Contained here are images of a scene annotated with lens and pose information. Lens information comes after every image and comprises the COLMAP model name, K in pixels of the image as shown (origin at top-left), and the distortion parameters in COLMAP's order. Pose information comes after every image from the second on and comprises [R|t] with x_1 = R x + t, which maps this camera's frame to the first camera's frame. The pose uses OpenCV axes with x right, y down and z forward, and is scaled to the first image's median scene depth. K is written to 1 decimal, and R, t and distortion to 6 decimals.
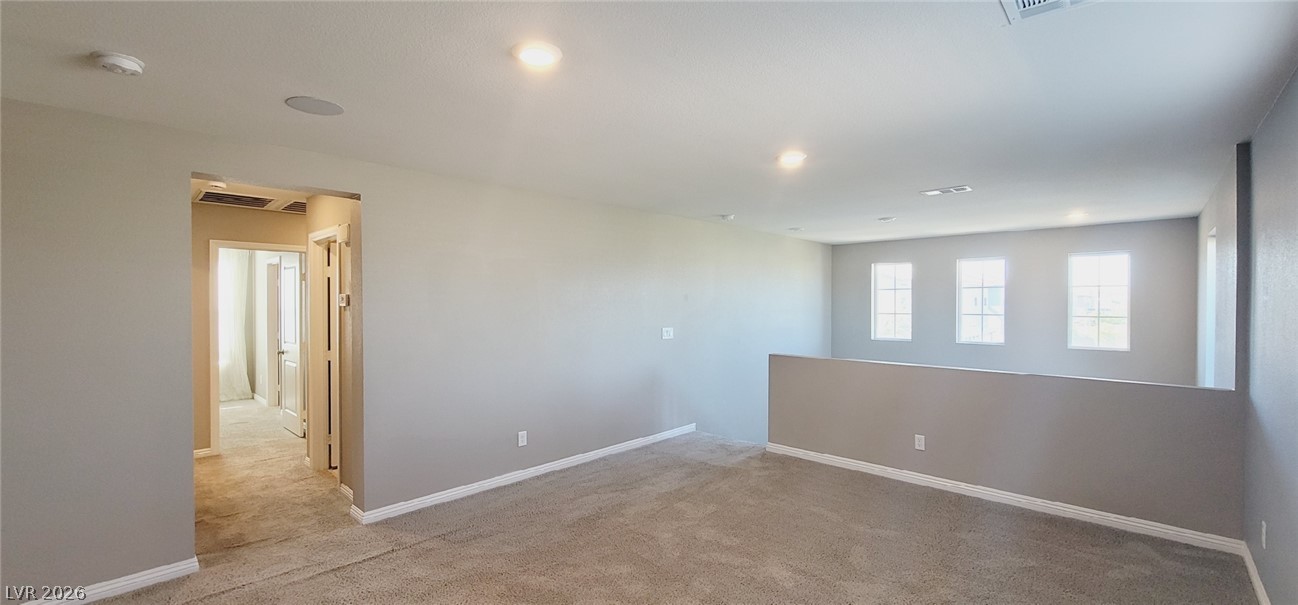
lens RADIAL K [[528.4, 0, 647.3], [0, 528.4, 302.4], [0, 0, 1]] dist [-0.014297, 0.000009]
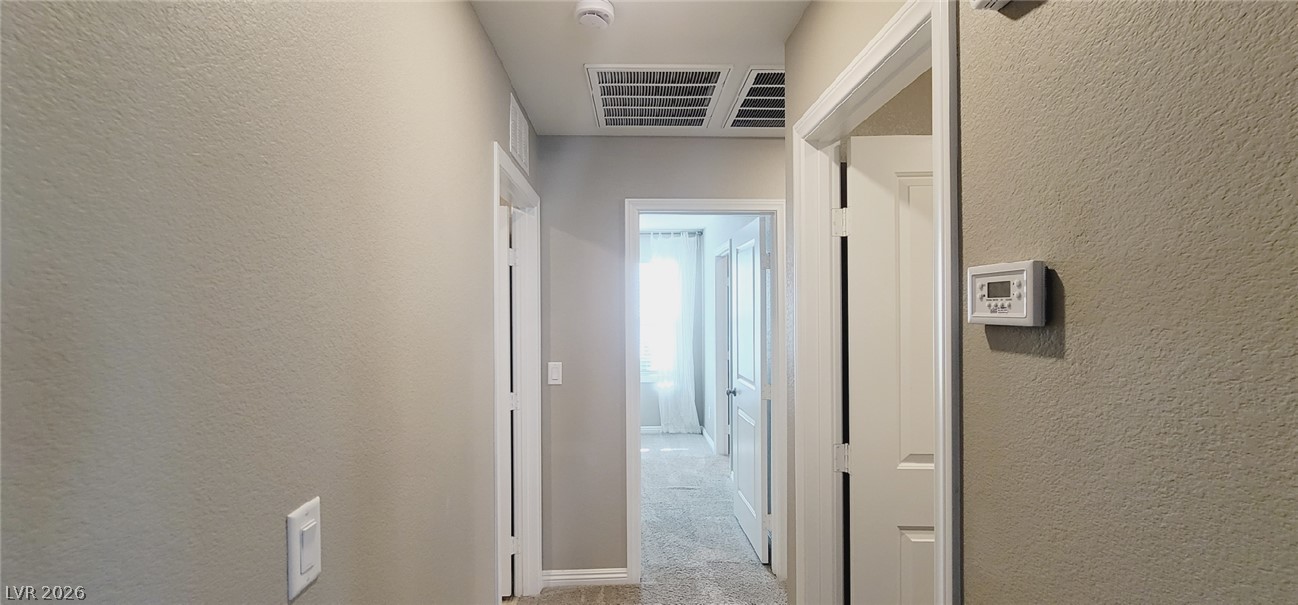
lens RADIAL K [[528.4, 0, 647.2], [0, 528.4, 306.3], [0, 0, 1]] dist [-0.014297, 0.000009]
pose [[0.718126, -0.004020, -0.695902, -0.298905], [-0.001737, 0.999970, -0.007569, 0.001152], [0.695911, 0.006644, 0.718097, 0.429104]]
